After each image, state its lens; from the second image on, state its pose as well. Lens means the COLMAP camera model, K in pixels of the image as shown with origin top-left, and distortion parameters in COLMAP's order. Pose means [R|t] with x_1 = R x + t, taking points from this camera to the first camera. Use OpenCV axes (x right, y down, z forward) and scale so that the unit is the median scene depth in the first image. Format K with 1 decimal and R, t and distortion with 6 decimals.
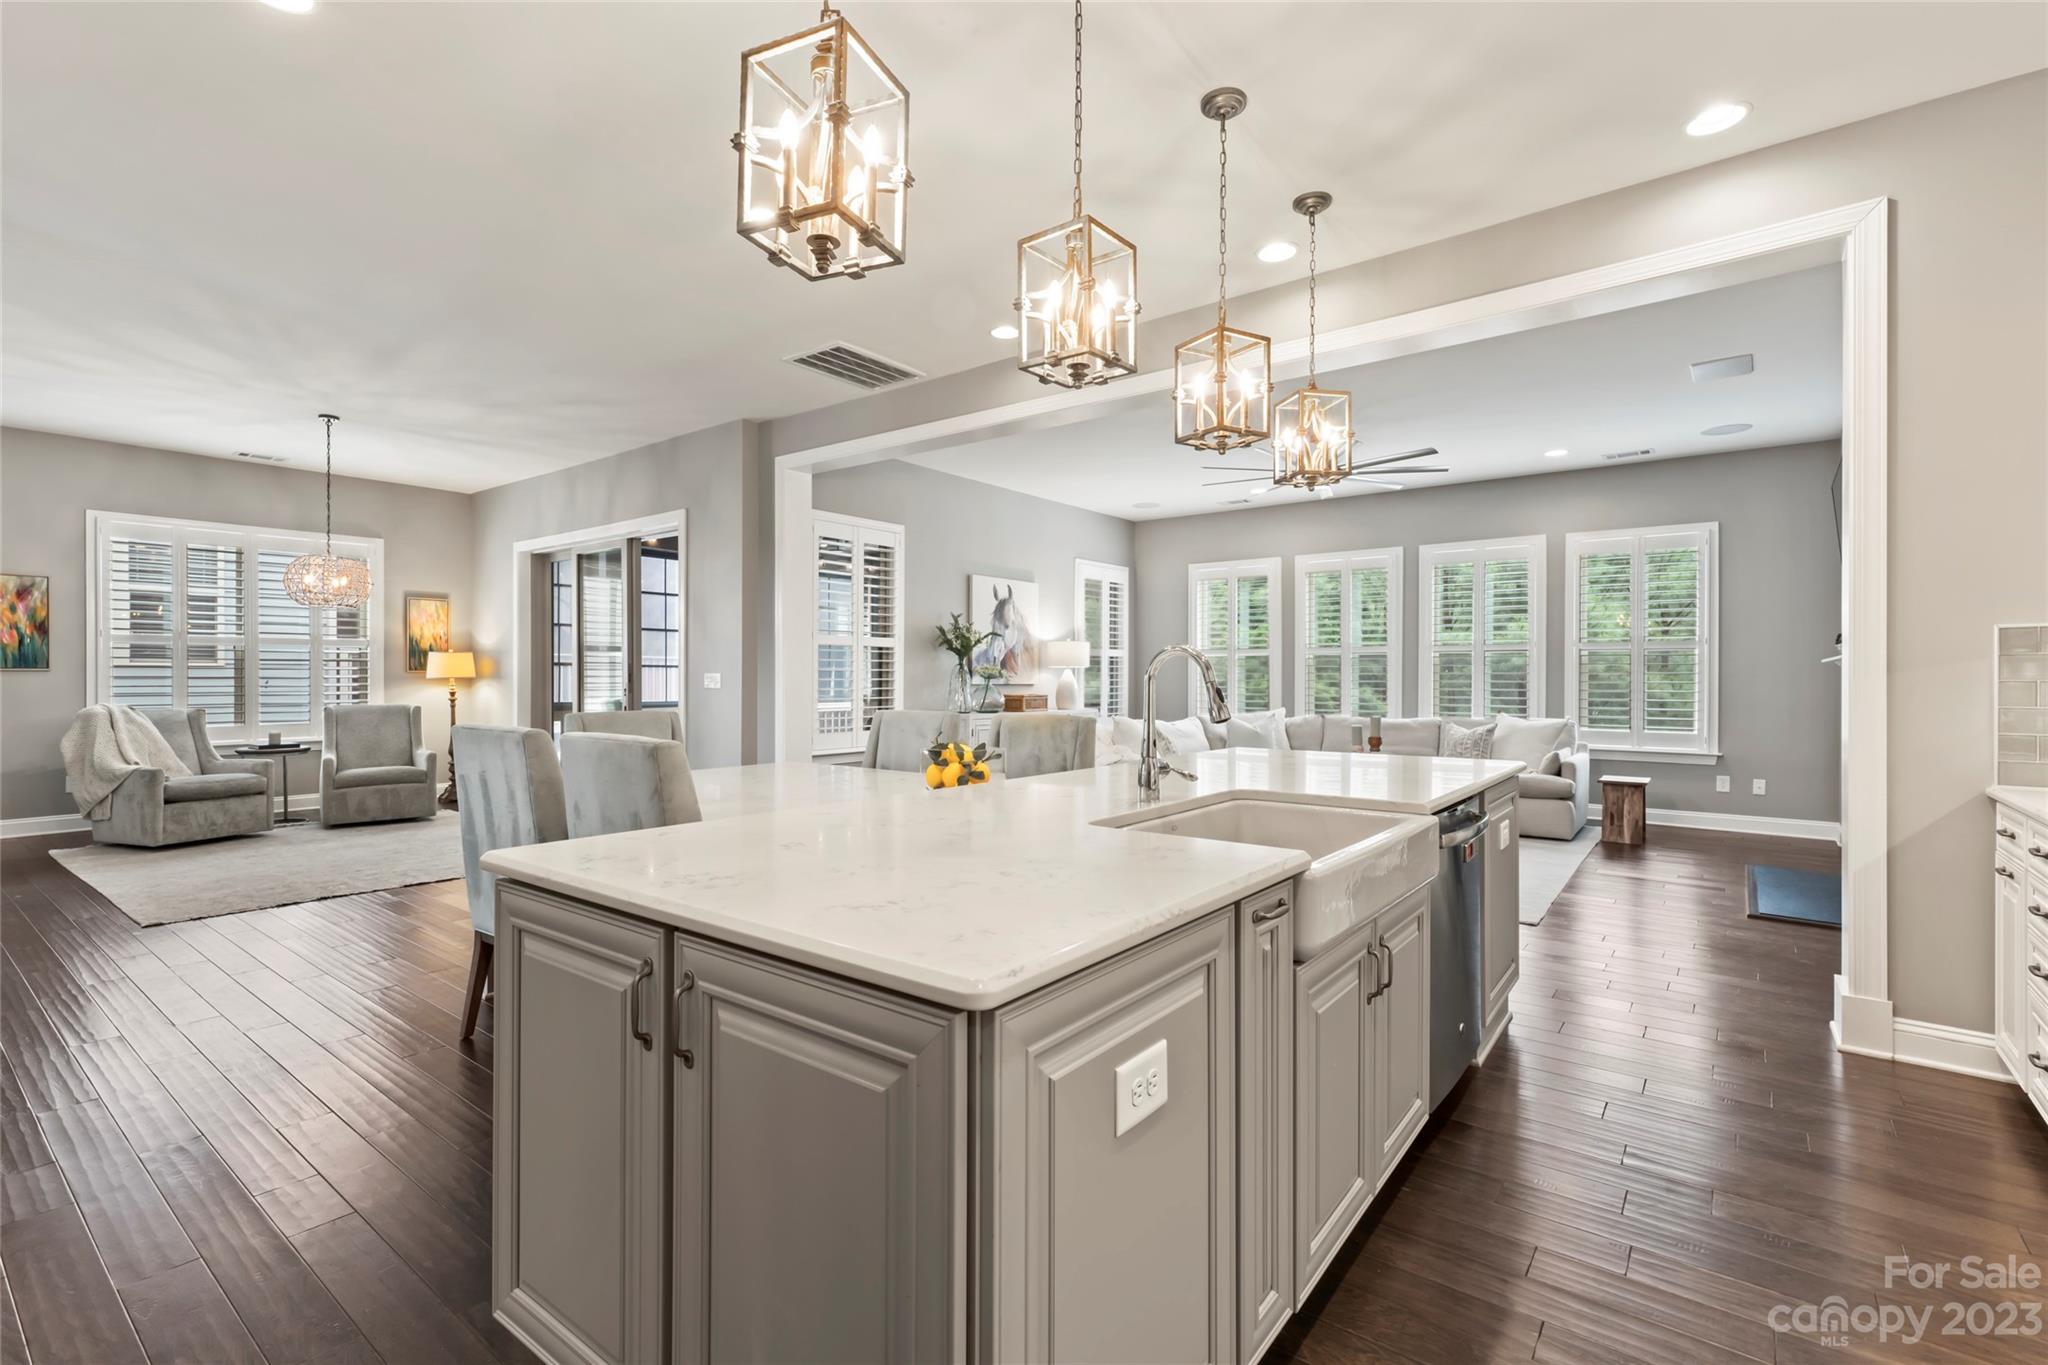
lens RADIAL K [[921.8, 0, 1024.0], [0, 921.8, 682.5], [0, 0, 1]] dist [0.000980, 0.000493]
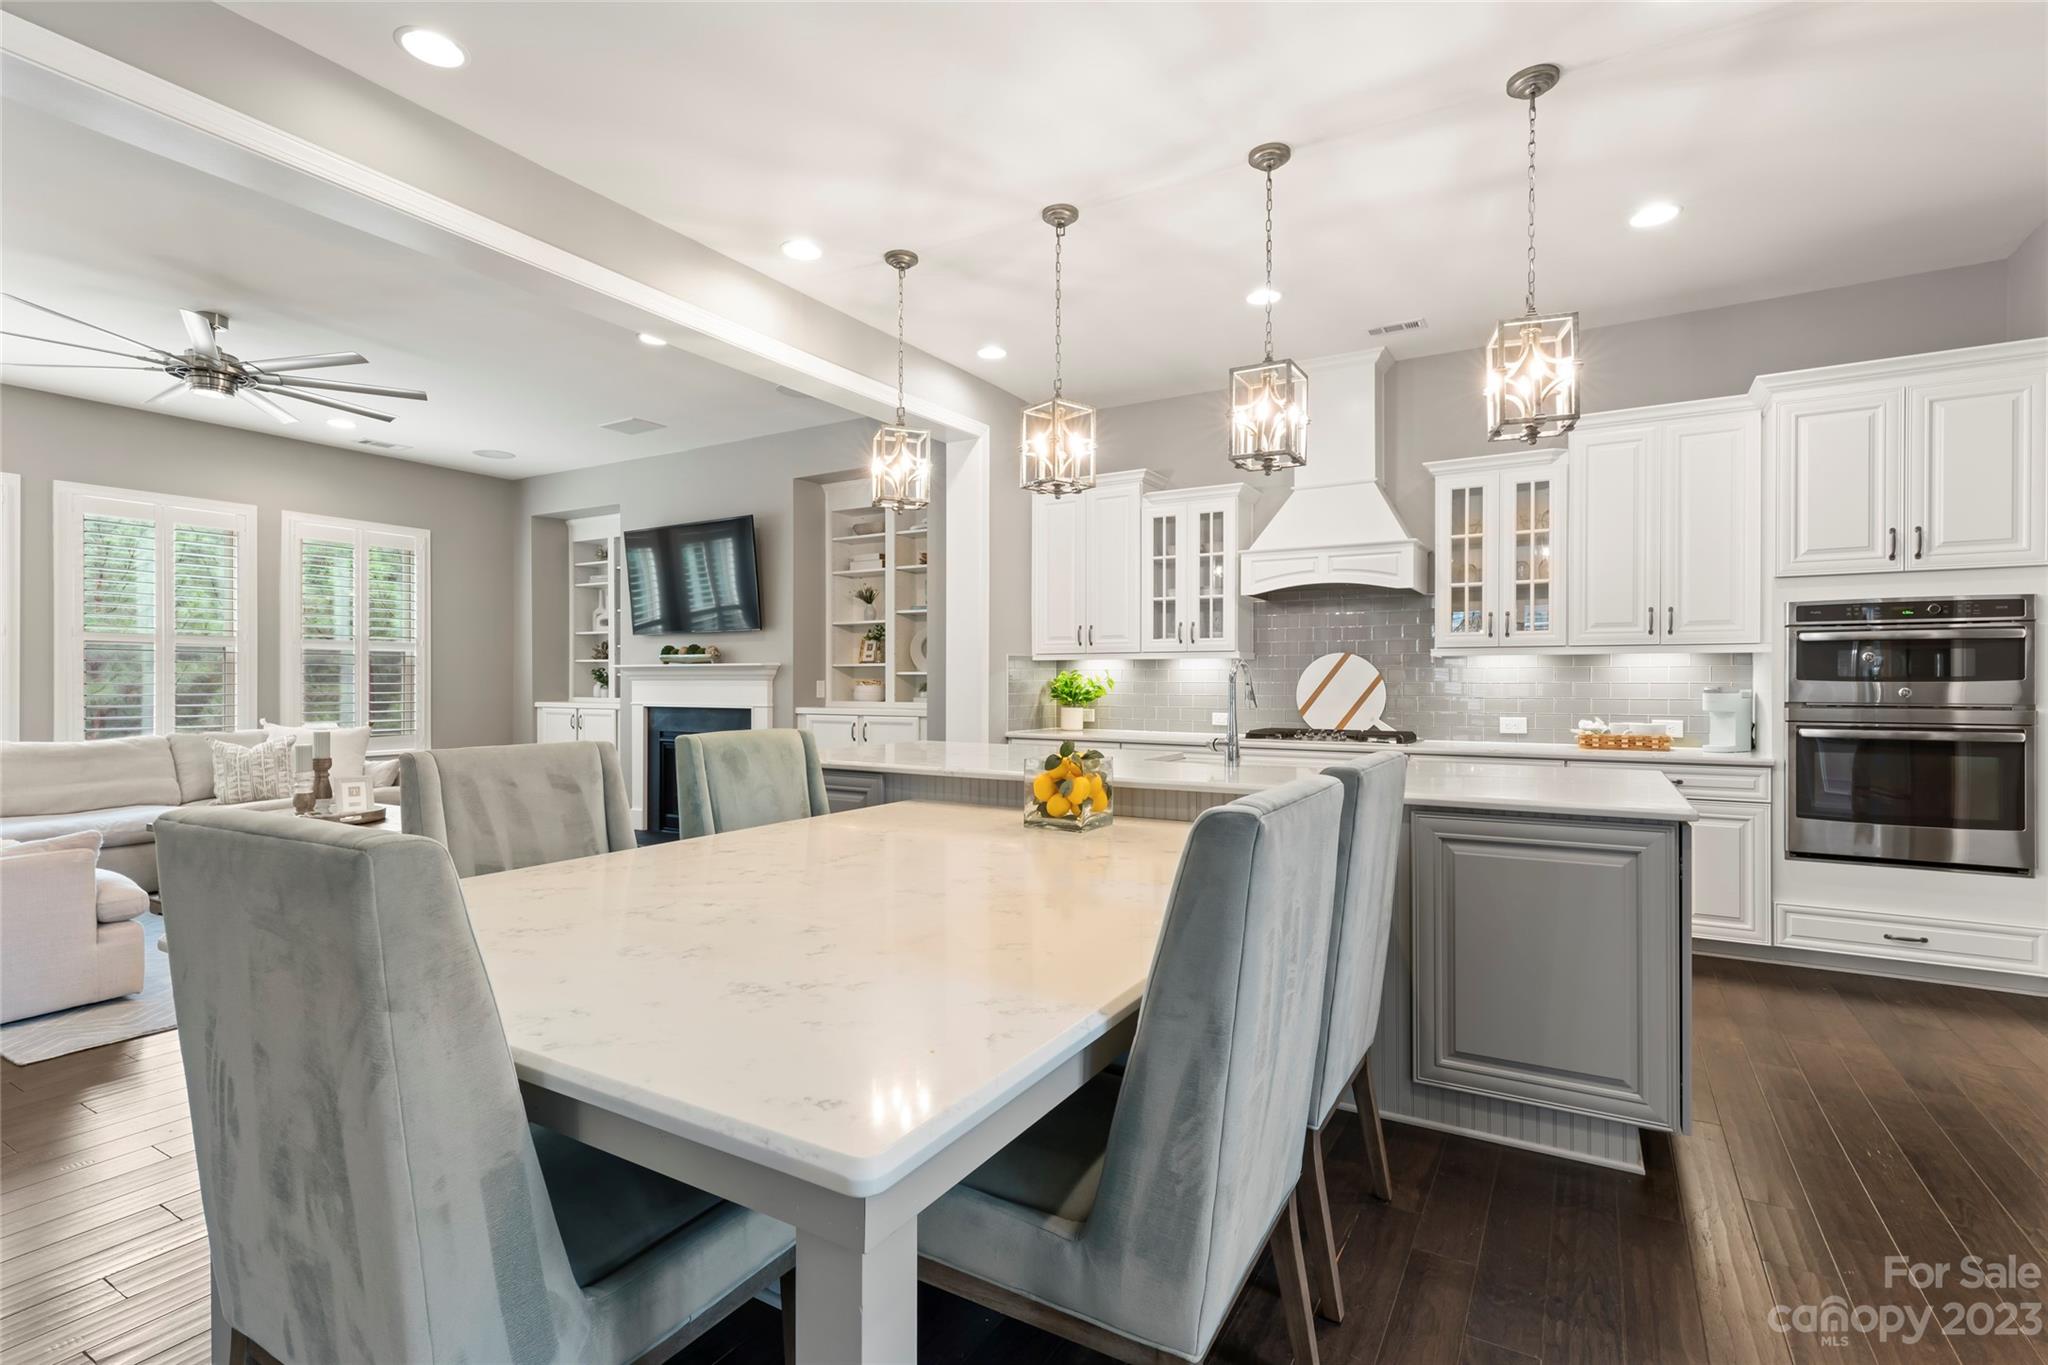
lens RADIAL K [[947.1, 0, 1024.0], [0, 947.1, 682.5], [0, 0, 1]] dist [0.002532, 0.000010]
pose [[-0.119652, -0.005315, 0.992802, -0.462619], [0.001503, 0.999984, 0.005535, -0.007888], [-0.992815, 0.002154, -0.119642, 0.540322]]
